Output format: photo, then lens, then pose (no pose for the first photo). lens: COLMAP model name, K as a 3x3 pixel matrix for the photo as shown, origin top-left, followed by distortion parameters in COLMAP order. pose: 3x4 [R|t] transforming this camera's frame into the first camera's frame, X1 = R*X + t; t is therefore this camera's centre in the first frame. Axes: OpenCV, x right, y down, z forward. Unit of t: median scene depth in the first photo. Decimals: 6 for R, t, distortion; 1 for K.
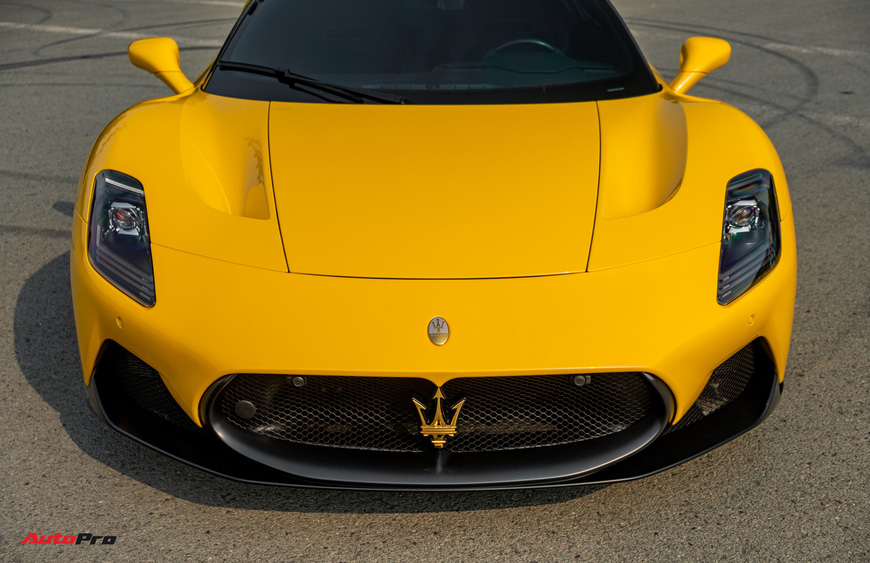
lens RADIAL K [[1059.6, 0, 440.4], [0, 1059.6, 282.2], [0, 0, 1]] dist [0.012459, 0.000000]
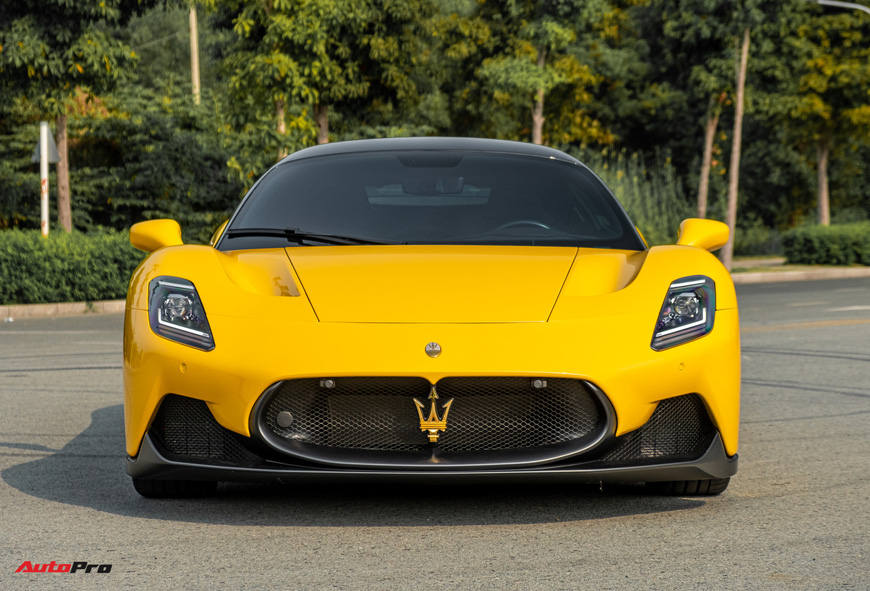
lens RADIAL K [[2166.6, 0, 434.0], [0, 2166.6, 295.3], [0, 0, 1]] dist [0.030032, 0.000000]
pose [[0.999955, -0.001647, -0.009352, 0.024179], [-0.001304, 0.951686, -0.307069, 0.797209], [0.009406, 0.307067, 0.951641, -1.587098]]
